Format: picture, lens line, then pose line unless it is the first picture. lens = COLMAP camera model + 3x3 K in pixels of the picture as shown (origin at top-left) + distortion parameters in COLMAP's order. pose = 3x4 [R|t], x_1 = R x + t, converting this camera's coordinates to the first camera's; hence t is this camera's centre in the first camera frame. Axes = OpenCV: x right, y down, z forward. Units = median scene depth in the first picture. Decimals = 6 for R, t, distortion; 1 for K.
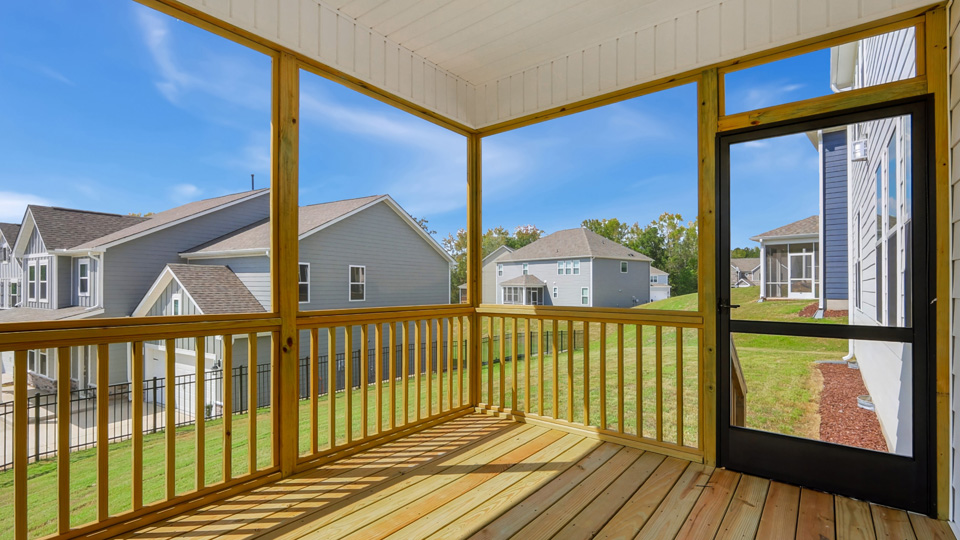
lens RADIAL K [[443.9, 0, 476.9], [0, 443.9, 284.1], [0, 0, 1]] dist [-0.000968, -0.000173]
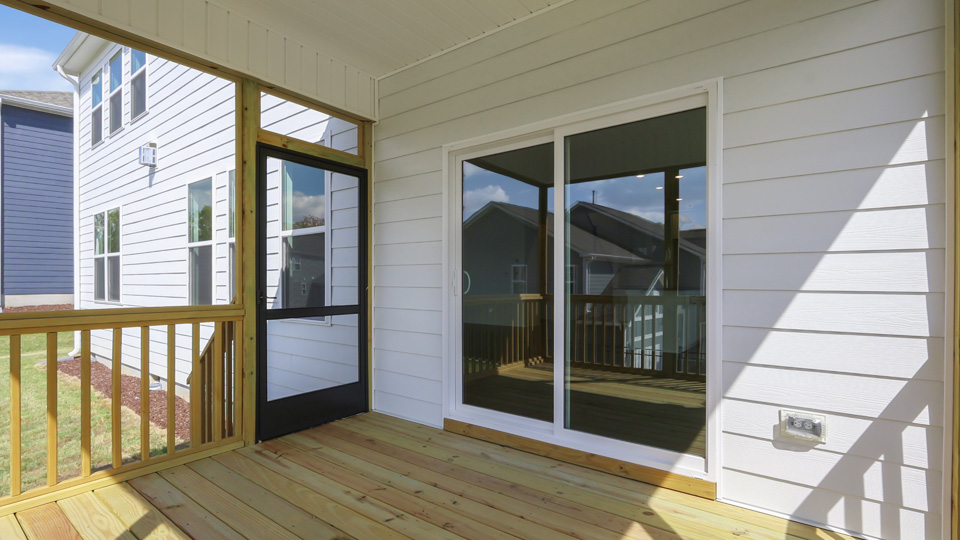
lens RADIAL K [[443.9, 0, 476.9], [0, 443.9, 284.1], [0, 0, 1]] dist [-0.000968, -0.000173]
pose [[-0.019534, -0.010388, 0.999755, -0.584634], [-0.004398, 0.999937, 0.010304, 0.000417], [-0.999800, -0.004196, -0.019578, 0.479146]]
